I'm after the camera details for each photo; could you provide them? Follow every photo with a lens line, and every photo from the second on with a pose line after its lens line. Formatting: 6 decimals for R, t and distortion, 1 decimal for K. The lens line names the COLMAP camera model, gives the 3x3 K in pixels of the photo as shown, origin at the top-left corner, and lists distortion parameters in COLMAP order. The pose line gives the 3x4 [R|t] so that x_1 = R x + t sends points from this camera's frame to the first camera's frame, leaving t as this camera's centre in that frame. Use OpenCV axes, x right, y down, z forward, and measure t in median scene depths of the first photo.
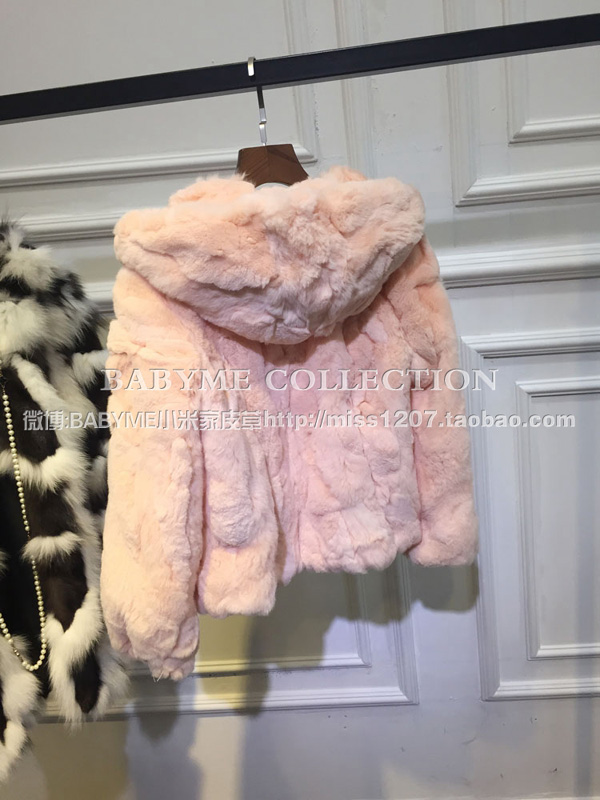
lens RADIAL K [[691.9, 0, 303.9], [0, 691.9, 402.2], [0, 0, 1]] dist [0.048473, -0.069175]
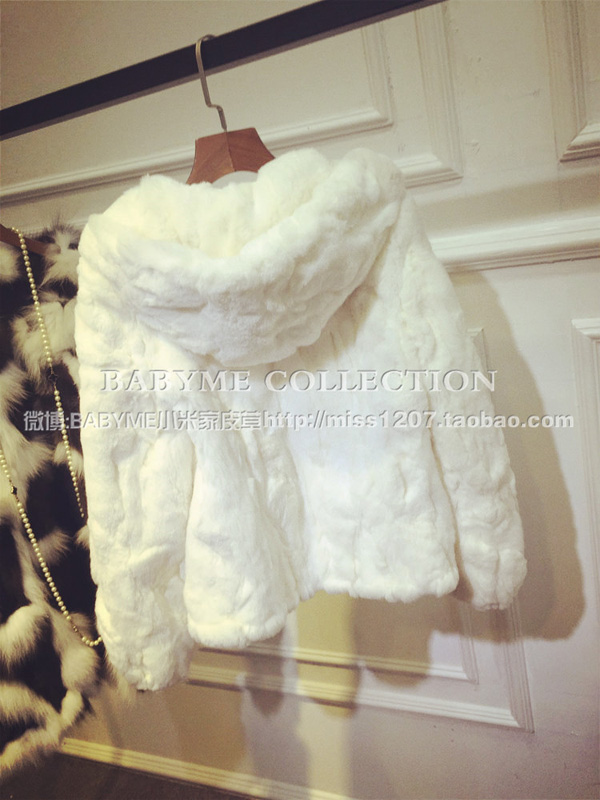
lens RADIAL K [[691.9, 0, 293.7], [0, 691.9, 400.0], [0, 0, 1]] dist [0.048473, -0.069175]
pose [[0.933729, 0.030386, -0.356688, 0.268579], [-0.007707, 0.997866, 0.064832, -0.064070], [0.357897, -0.057786, 0.931971, 0.135382]]
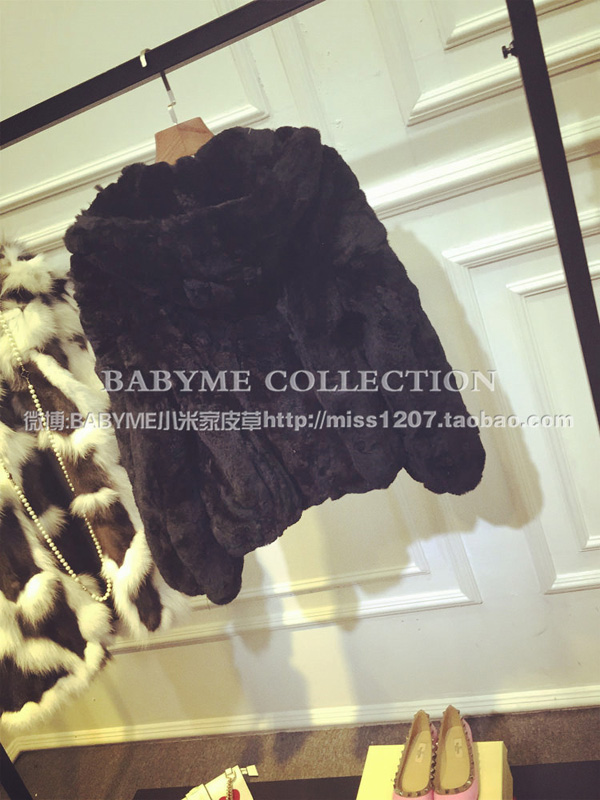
lens RADIAL K [[691.9, 0, 303.7], [0, 691.9, 402.4], [0, 0, 1]] dist [0.048473, -0.069175]
pose [[0.959104, -0.157503, -0.235185, 0.294206], [0.178178, 0.981557, 0.069276, 0.019288], [0.219936, -0.108348, 0.969479, -0.072900]]
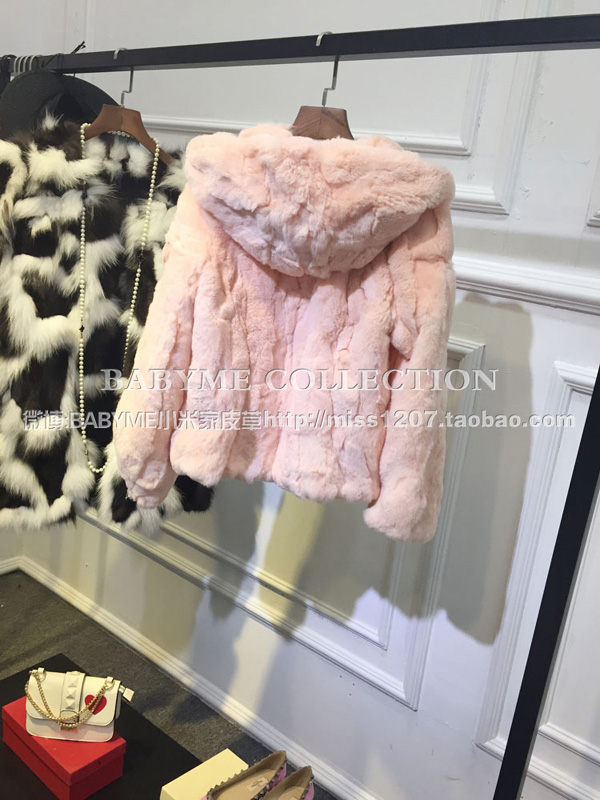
lens RADIAL K [[691.9, 0, 300.5], [0, 691.9, 402.5], [0, 0, 1]] dist [0.048473, -0.069175]
pose [[0.797595, 0.343458, -0.495862, 0.547615], [-0.359968, 0.930655, 0.065608, 0.028575], [0.484010, 0.126166, 0.865919, 0.013048]]
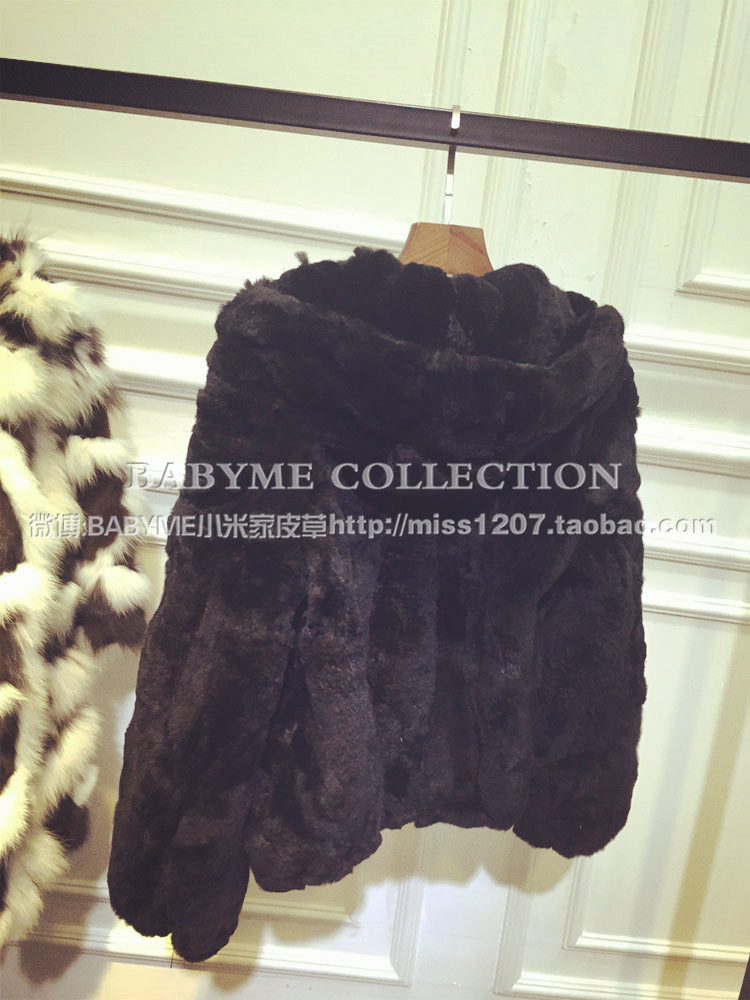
lens RADIAL K [[864.9, 0, 376.2], [0, 864.9, 498.4], [0, 0, 1]] dist [0.048473, -0.069175]
pose [[0.973075, 0.201384, 0.112110, -0.117256], [-0.194178, 0.978323, -0.071970, -0.003708], [-0.124173, 0.048263, 0.991086, 0.082944]]
